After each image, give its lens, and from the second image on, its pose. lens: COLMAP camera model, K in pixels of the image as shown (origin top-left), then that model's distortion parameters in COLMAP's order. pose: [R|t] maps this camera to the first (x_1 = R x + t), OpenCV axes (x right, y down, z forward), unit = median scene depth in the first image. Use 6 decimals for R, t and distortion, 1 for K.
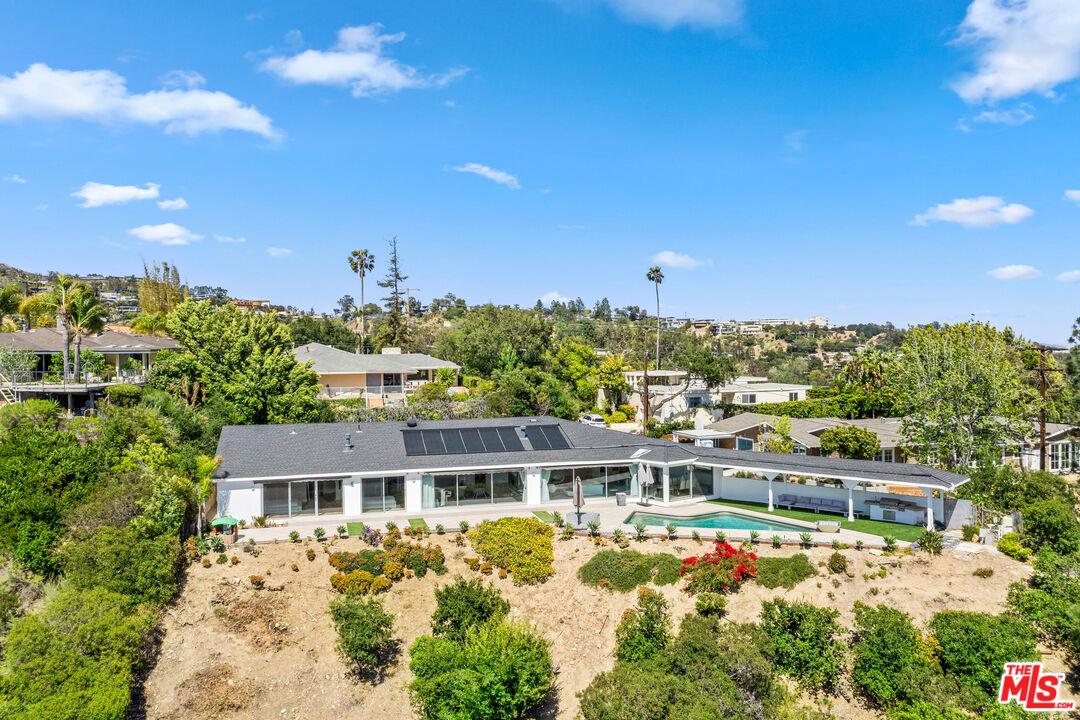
lens RADIAL K [[848.8, 0, 540.0], [0, 848.8, 360.0], [0, 0, 1]] dist [-0.011295, 0.002460]
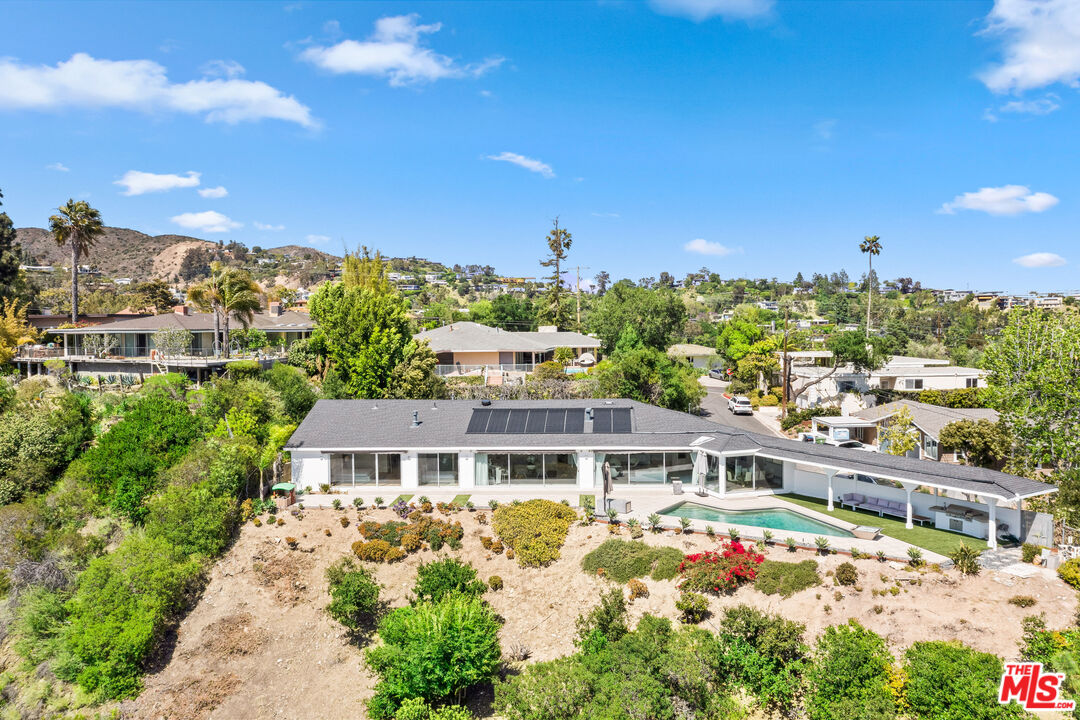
lens RADIAL K [[848.8, 0, 540.0], [0, 848.8, 360.0], [0, 0, 1]] dist [-0.011295, 0.002460]
pose [[0.951999, 0.014310, -0.305768, 0.251457], [-0.005159, 0.999515, 0.030714, -0.009316], [0.306059, -0.027662, 0.951611, 0.045891]]
